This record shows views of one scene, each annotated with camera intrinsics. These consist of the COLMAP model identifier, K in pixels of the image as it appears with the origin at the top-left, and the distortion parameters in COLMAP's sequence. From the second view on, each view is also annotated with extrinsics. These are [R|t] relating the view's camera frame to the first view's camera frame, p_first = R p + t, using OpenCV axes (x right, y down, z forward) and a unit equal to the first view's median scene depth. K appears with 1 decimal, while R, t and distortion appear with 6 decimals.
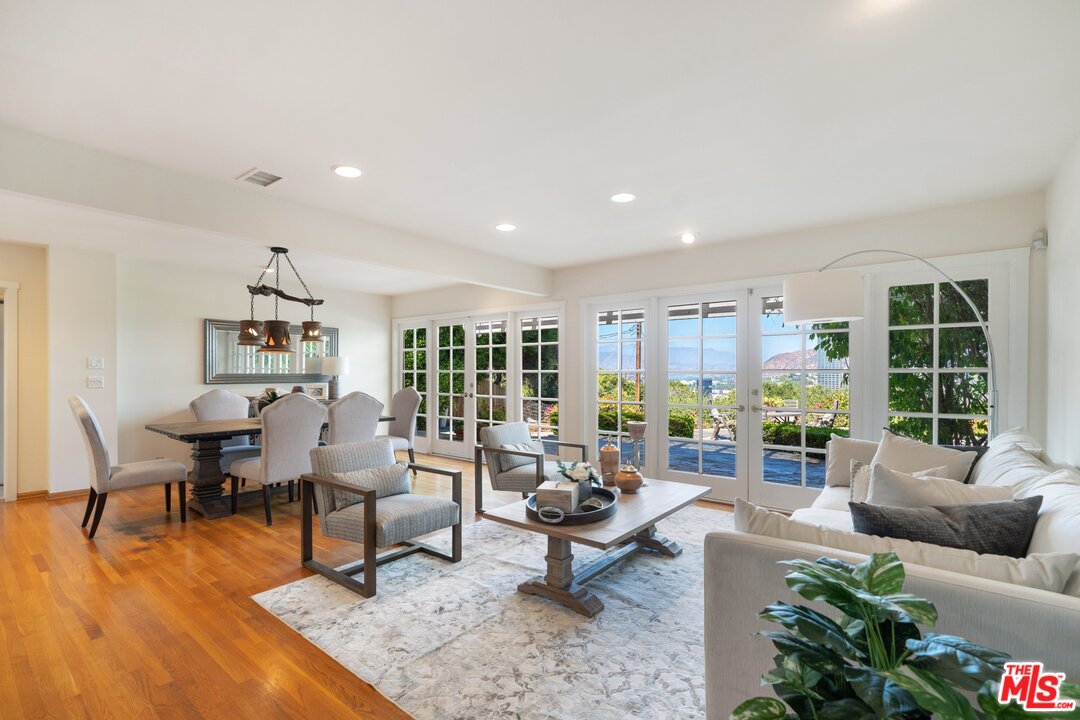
lens RADIAL K [[480.9, 0, 547.0], [0, 480.9, 377.0], [0, 0, 1]] dist [-0.009664, 0.003071]
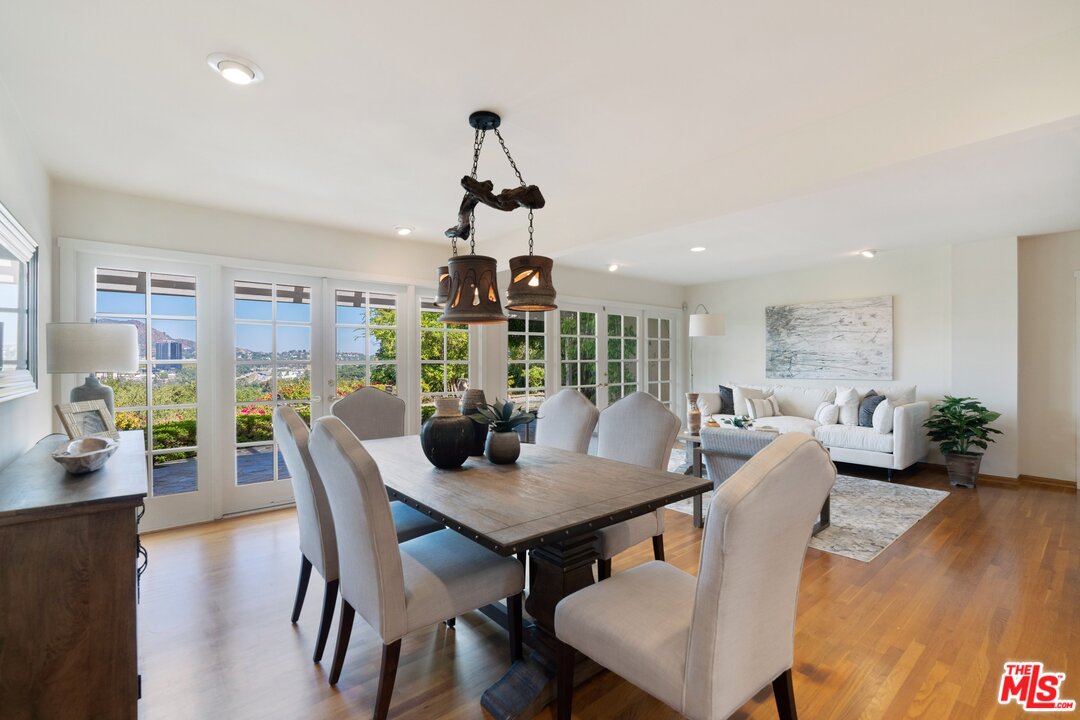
lens RADIAL K [[480.9, 0, 538.6], [0, 480.9, 360.1], [0, 0, 1]] dist [-0.009664, 0.003071]
pose [[0.211699, 0.002496, 0.977332, -1.064493], [0.013373, 0.999896, -0.005450, -0.010360], [-0.977243, 0.014223, 0.211644, 0.854440]]
